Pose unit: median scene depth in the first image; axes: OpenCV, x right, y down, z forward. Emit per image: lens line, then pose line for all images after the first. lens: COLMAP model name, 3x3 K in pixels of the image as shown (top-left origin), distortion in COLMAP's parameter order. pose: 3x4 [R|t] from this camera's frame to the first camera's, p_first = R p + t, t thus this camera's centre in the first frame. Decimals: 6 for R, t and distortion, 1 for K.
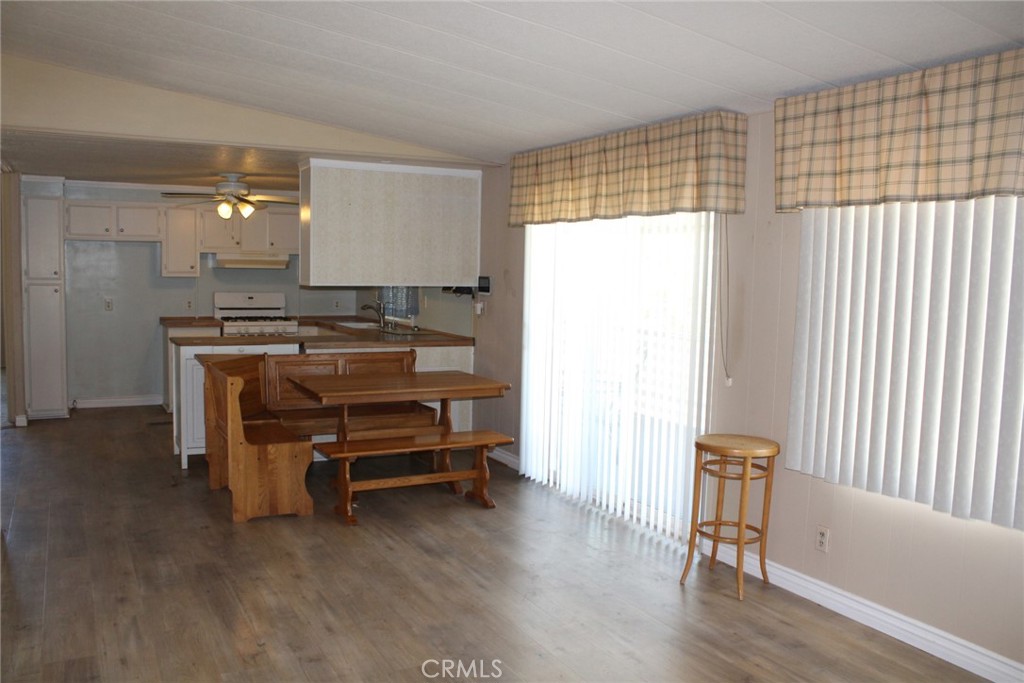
lens RADIAL K [[883.1, 0, 505.3], [0, 883.1, 344.9], [0, 0, 1]] dist [-0.088592, 0.042796]
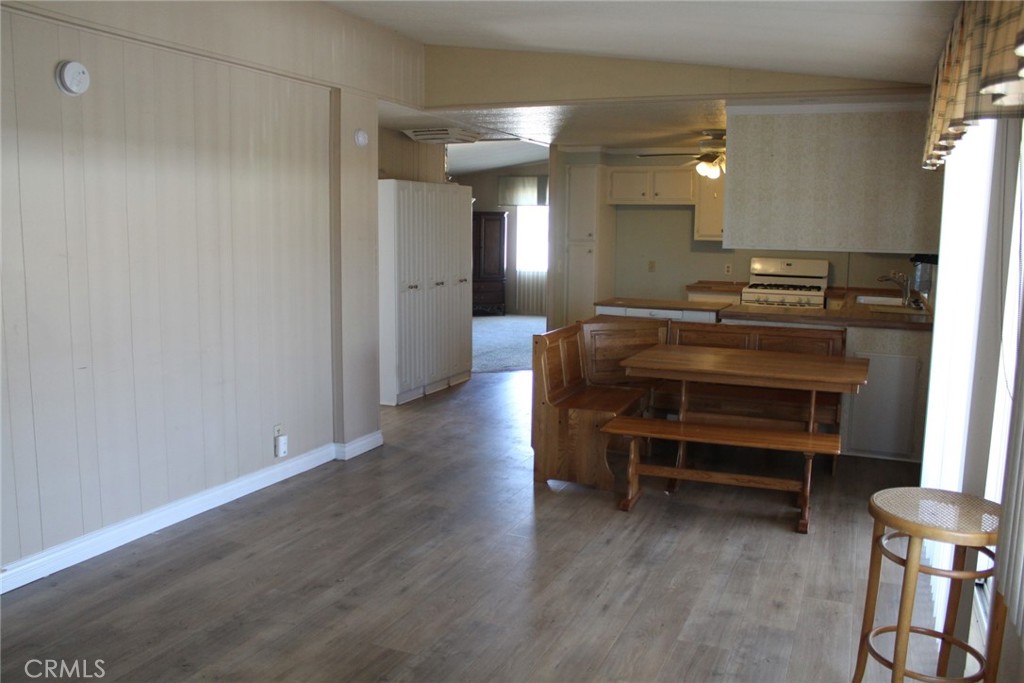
lens RADIAL K [[883.1, 0, 507.3], [0, 883.1, 338.3], [0, 0, 1]] dist [-0.088592, 0.042796]
pose [[0.625103, 0.087191, -0.775657, 0.439804], [-0.066371, 0.996080, 0.058480, -0.017170], [0.777715, 0.014925, 0.628440, 0.329166]]
